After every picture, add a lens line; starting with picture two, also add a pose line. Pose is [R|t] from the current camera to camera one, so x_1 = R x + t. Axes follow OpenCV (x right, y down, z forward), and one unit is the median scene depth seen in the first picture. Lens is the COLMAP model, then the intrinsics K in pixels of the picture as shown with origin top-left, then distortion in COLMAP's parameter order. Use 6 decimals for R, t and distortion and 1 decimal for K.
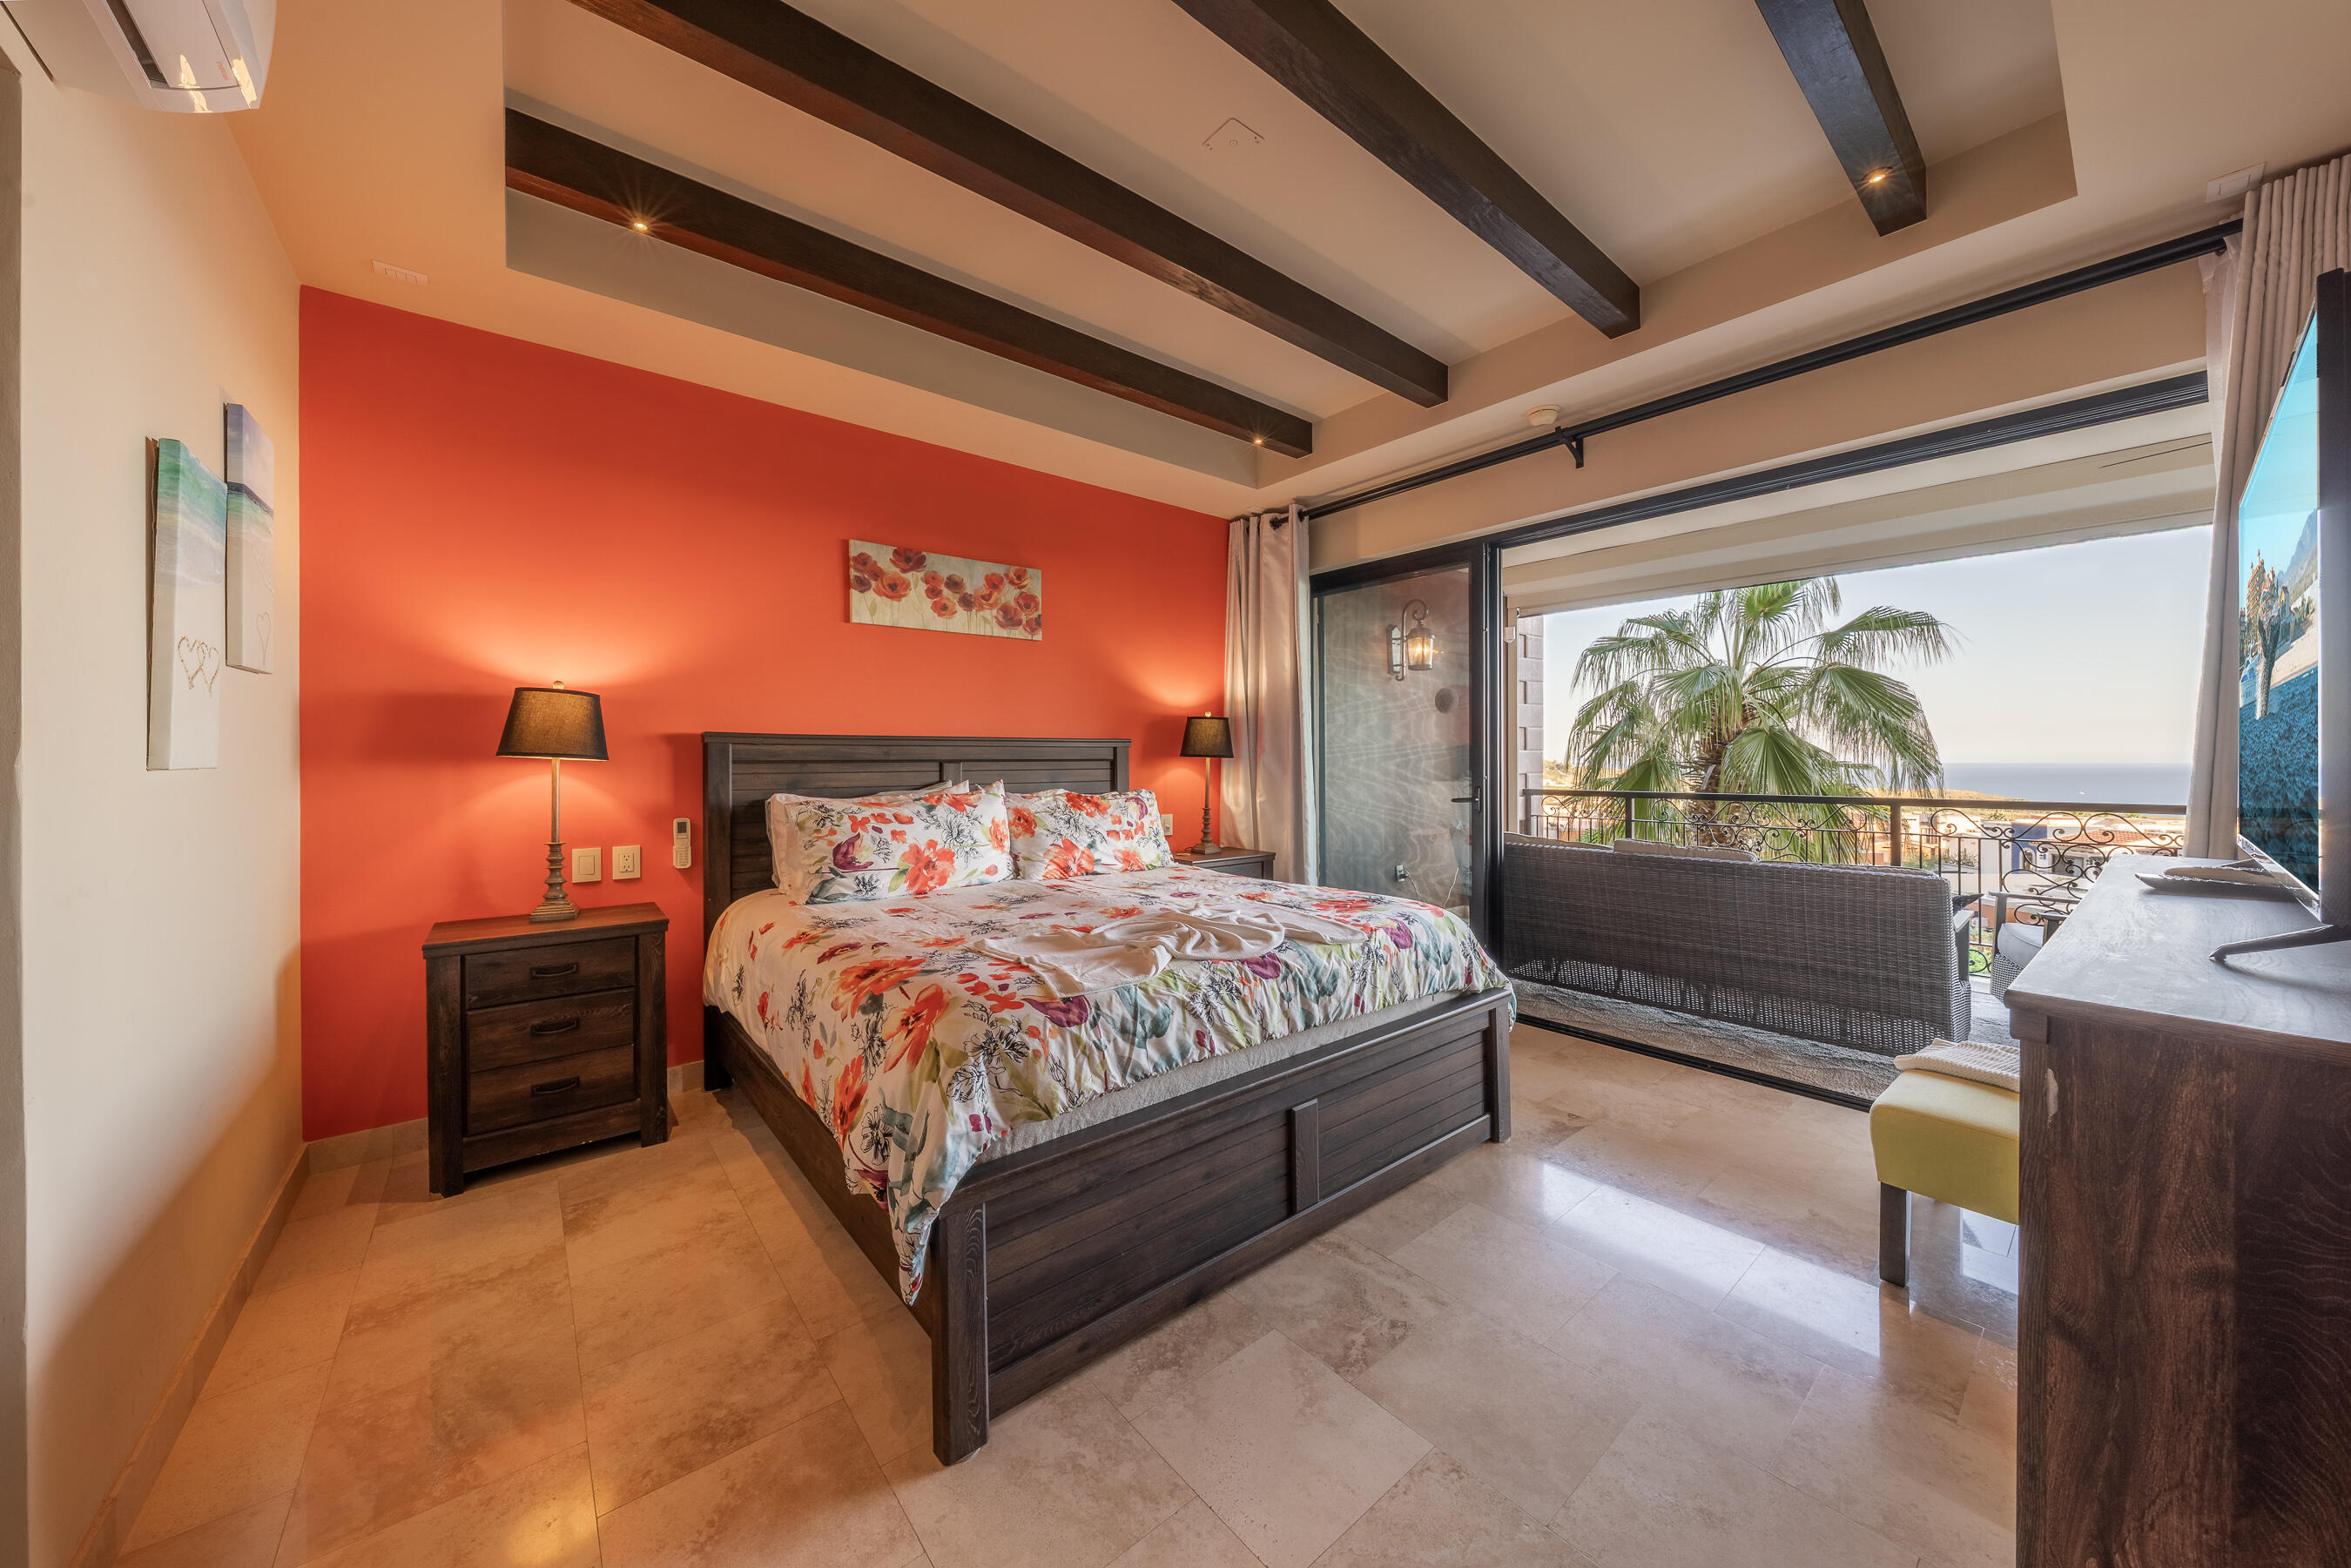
lens RADIAL K [[795.2, 0, 1173.3], [0, 795.2, 752.8], [0, 0, 1]] dist [-0.012438, 0.001204]
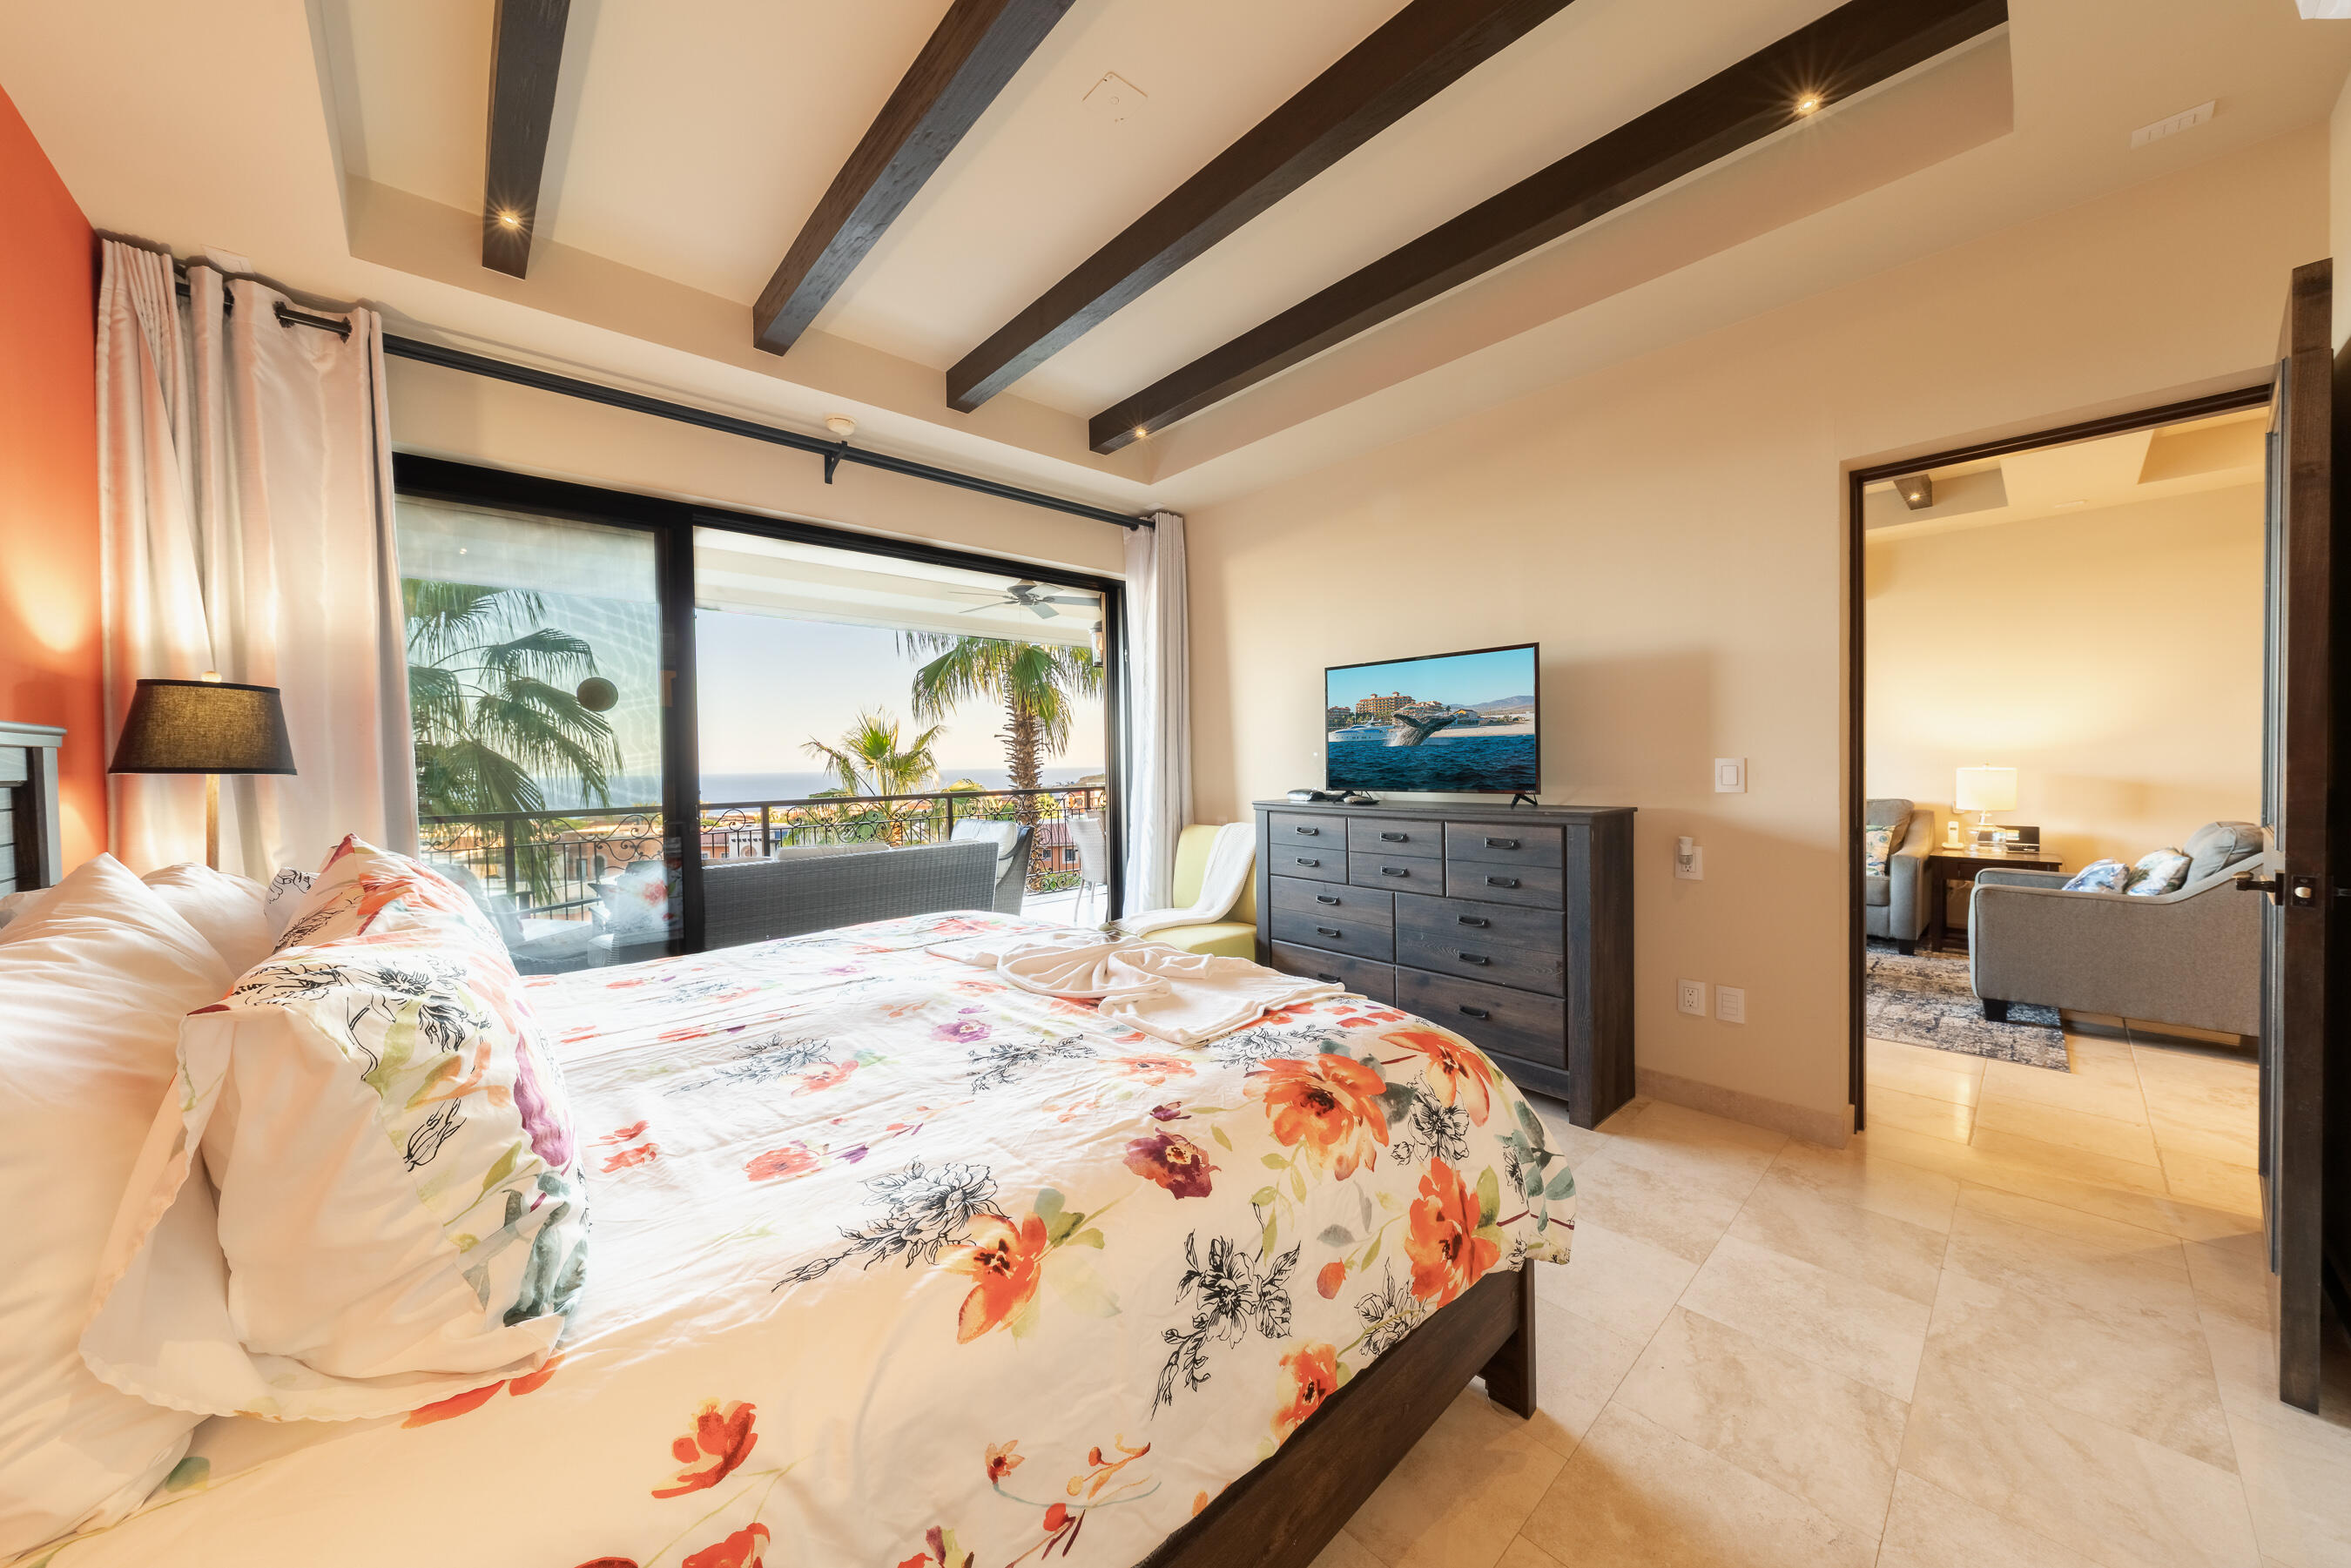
lens RADIAL K [[795.2, 0, 1165.2], [0, 795.2, 779.7], [0, 0, 1]] dist [-0.012438, 0.001204]
pose [[-0.035378, -0.016868, 0.999232, -0.440081], [0.011859, 0.999780, 0.017297, 0.007281], [-0.999304, 0.012462, -0.035170, 0.504854]]
